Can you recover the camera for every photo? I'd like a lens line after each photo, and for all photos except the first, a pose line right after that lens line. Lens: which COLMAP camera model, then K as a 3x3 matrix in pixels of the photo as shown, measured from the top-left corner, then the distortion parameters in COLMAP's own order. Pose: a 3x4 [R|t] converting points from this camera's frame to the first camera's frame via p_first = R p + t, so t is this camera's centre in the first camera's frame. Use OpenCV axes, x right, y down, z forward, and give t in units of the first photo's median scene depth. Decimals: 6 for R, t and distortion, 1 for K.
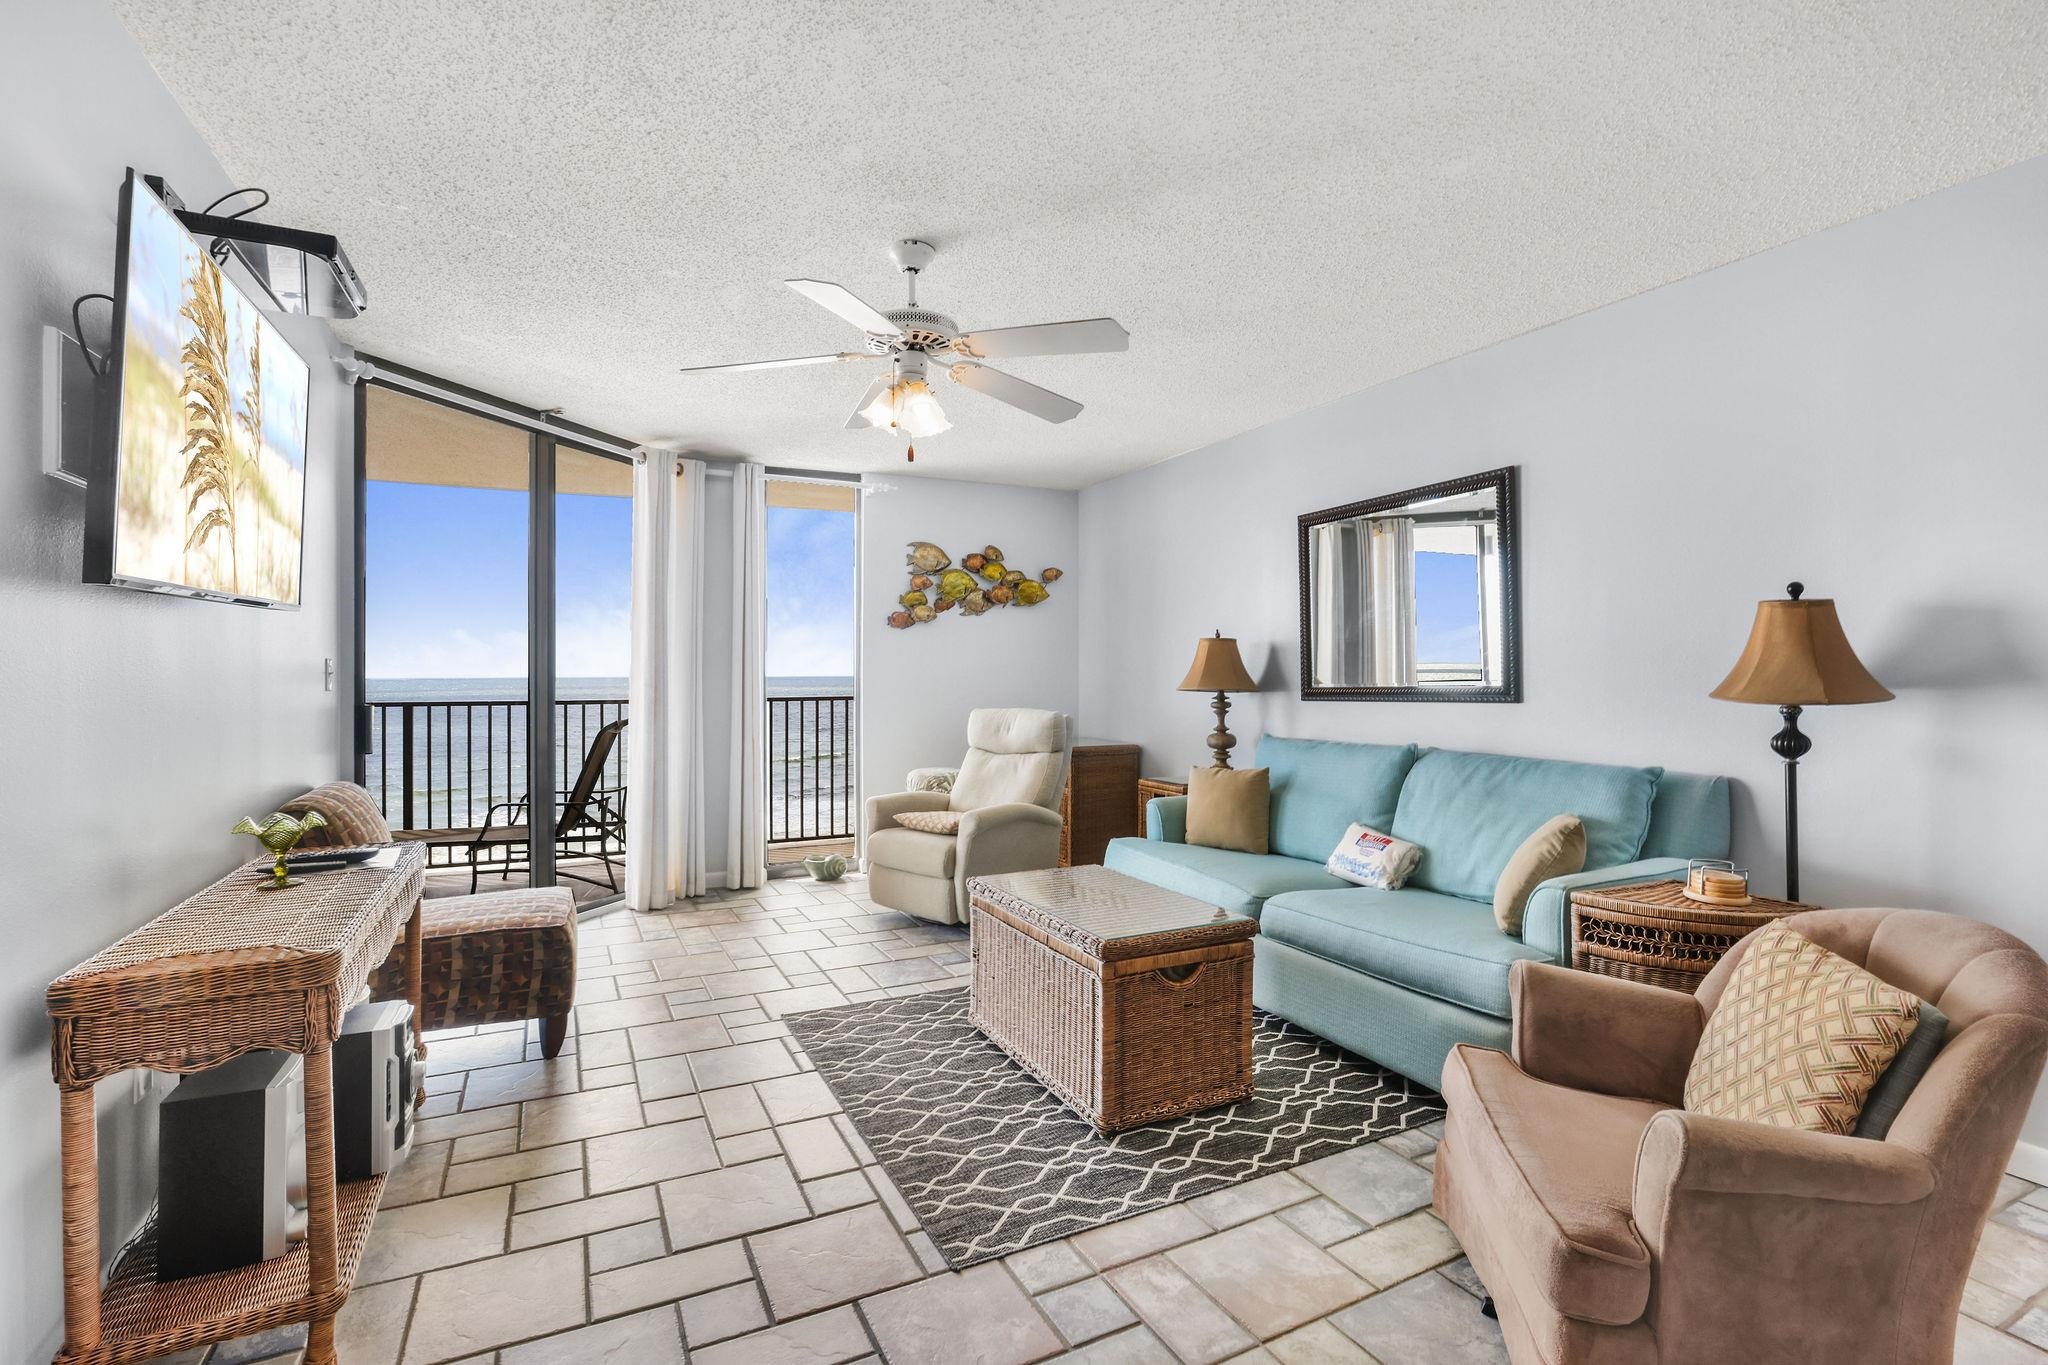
lens RADIAL K [[969.4, 0, 1020.2], [0, 969.4, 668.2], [0, 0, 1]] dist [-0.001043, 0.000364]
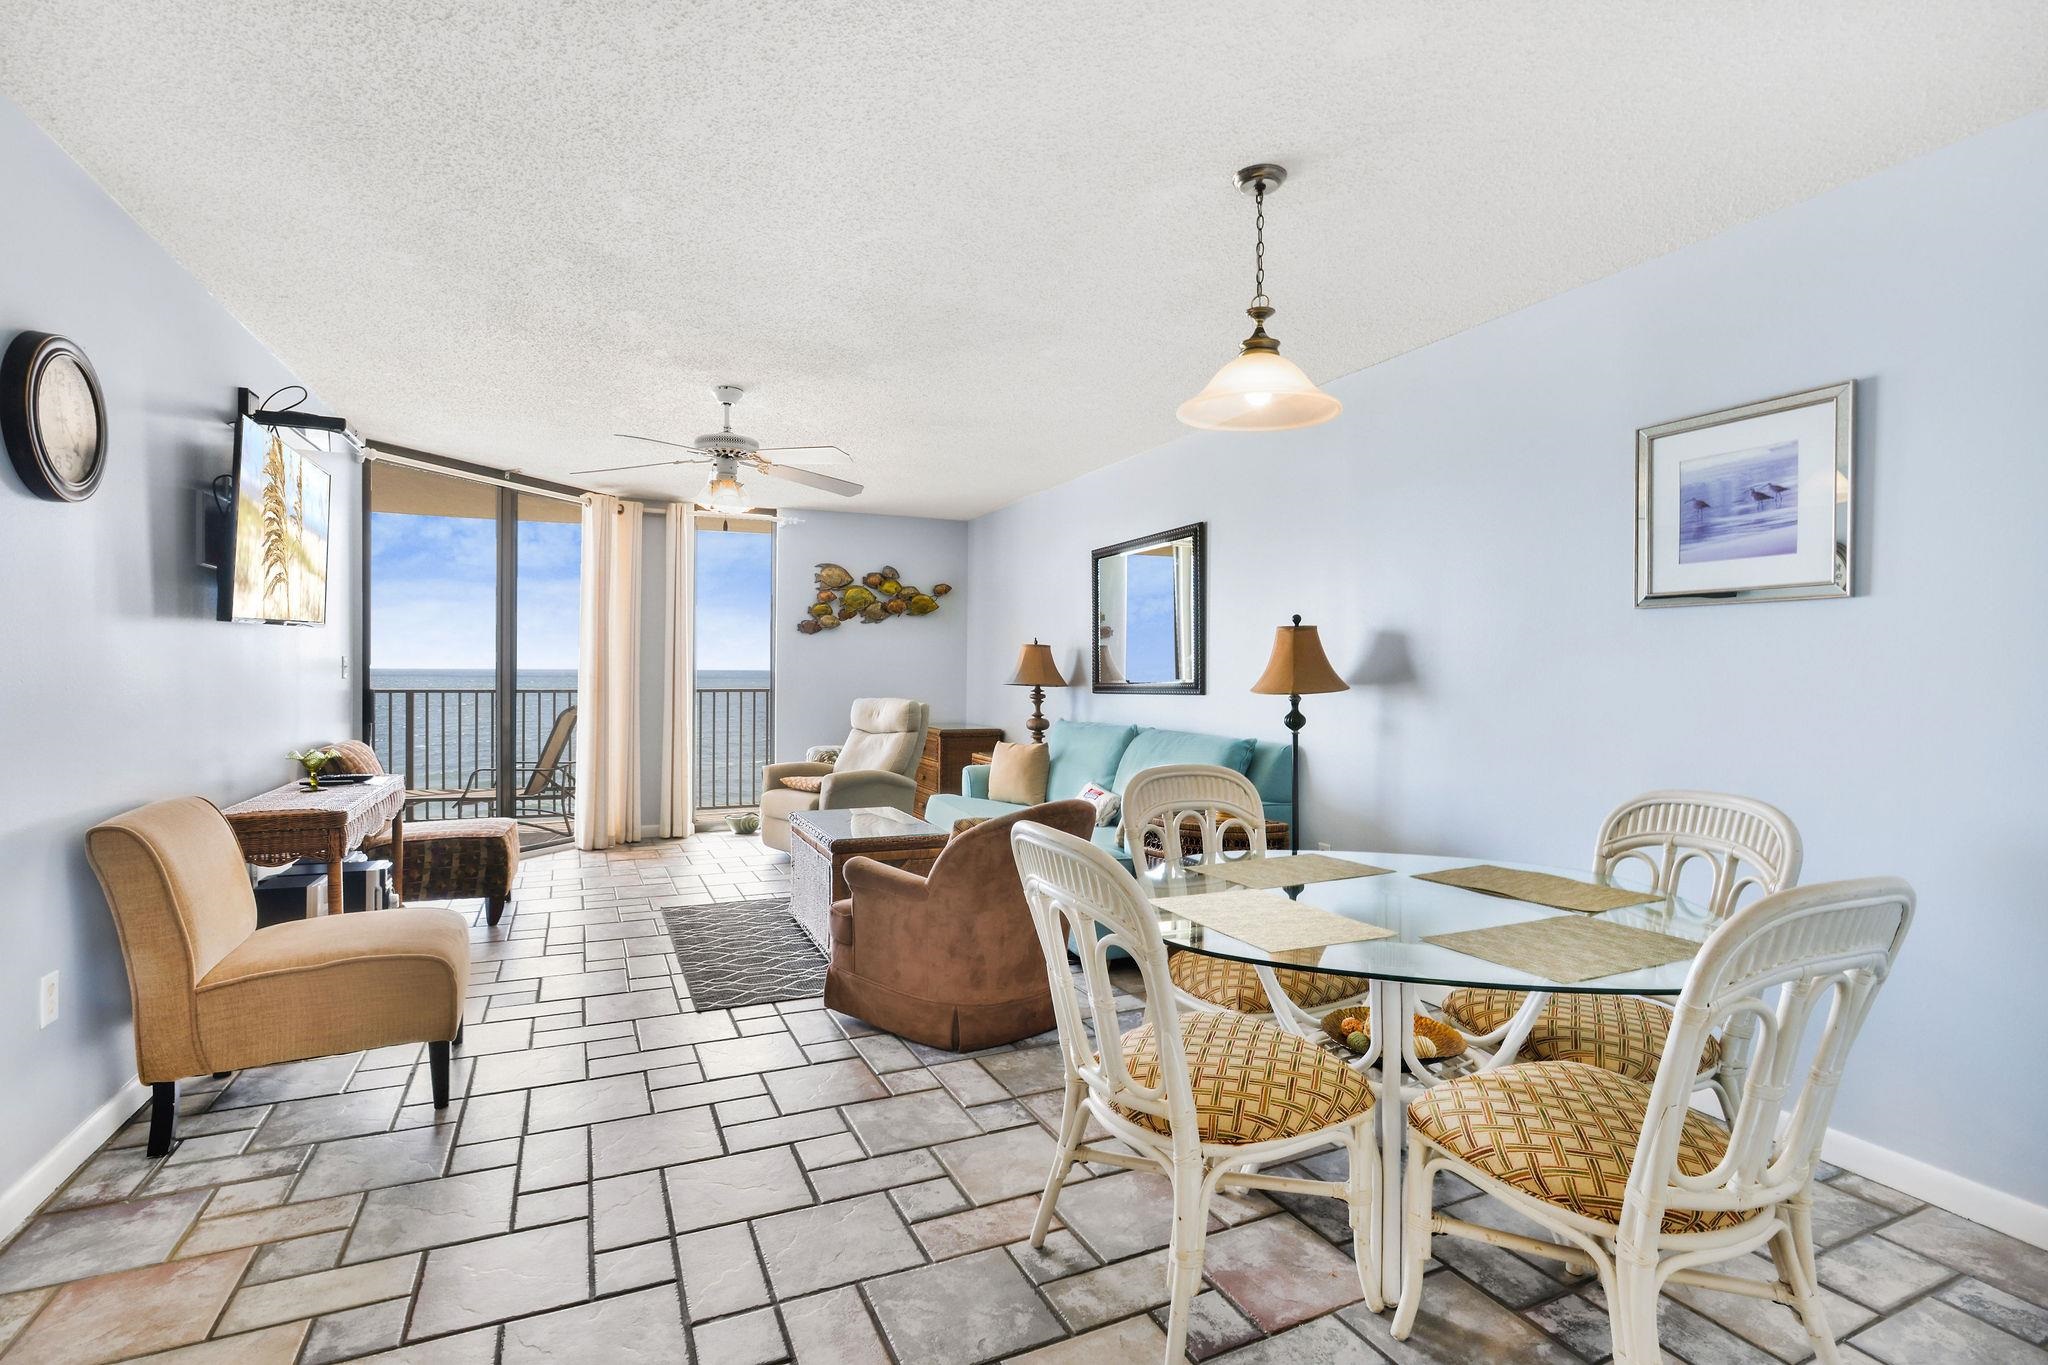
lens RADIAL K [[966.9, 0, 1030.0], [0, 966.9, 677.4], [0, 0, 1]] dist [0.022223, -0.025098]
pose [[0.999887, 0.008300, -0.012534, 0.250577], [-0.008151, 0.999896, 0.011882, -0.002771], [0.012632, -0.011778, 0.999851, -0.336022]]
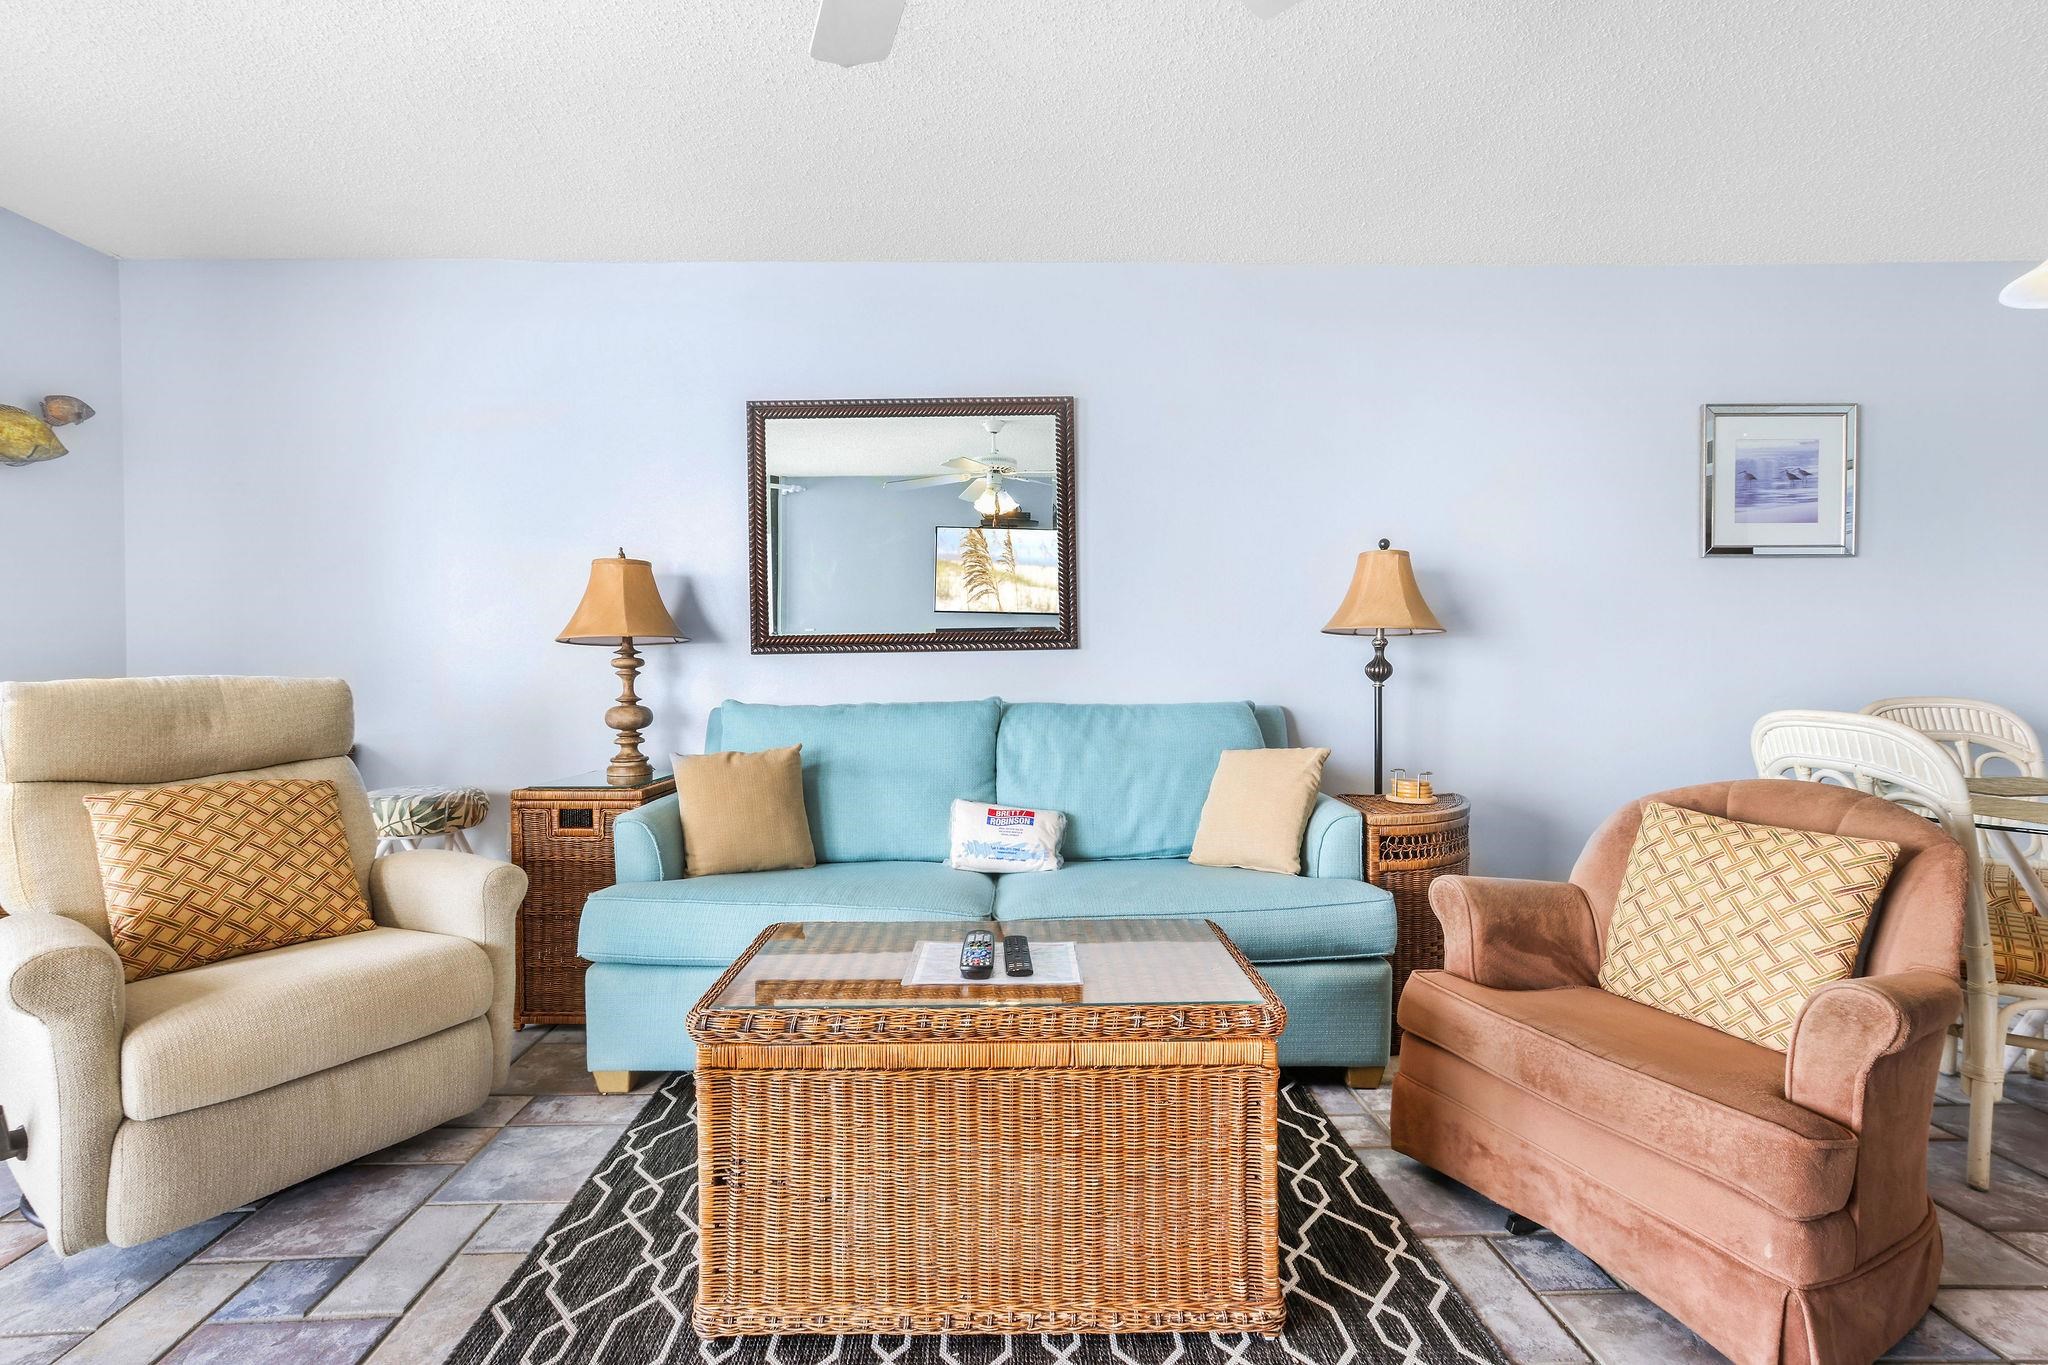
lens RADIAL K [[930.8, 0, 1024.4], [0, 930.8, 685.1], [0, 0, 1]] dist [-0.001368, -0.000038]
pose [[0.416431, -0.017072, 0.909007, -0.296302], [-0.001086, 0.999814, 0.019275, 0.047846], [-0.909167, -0.009014, 0.416335, 0.585734]]
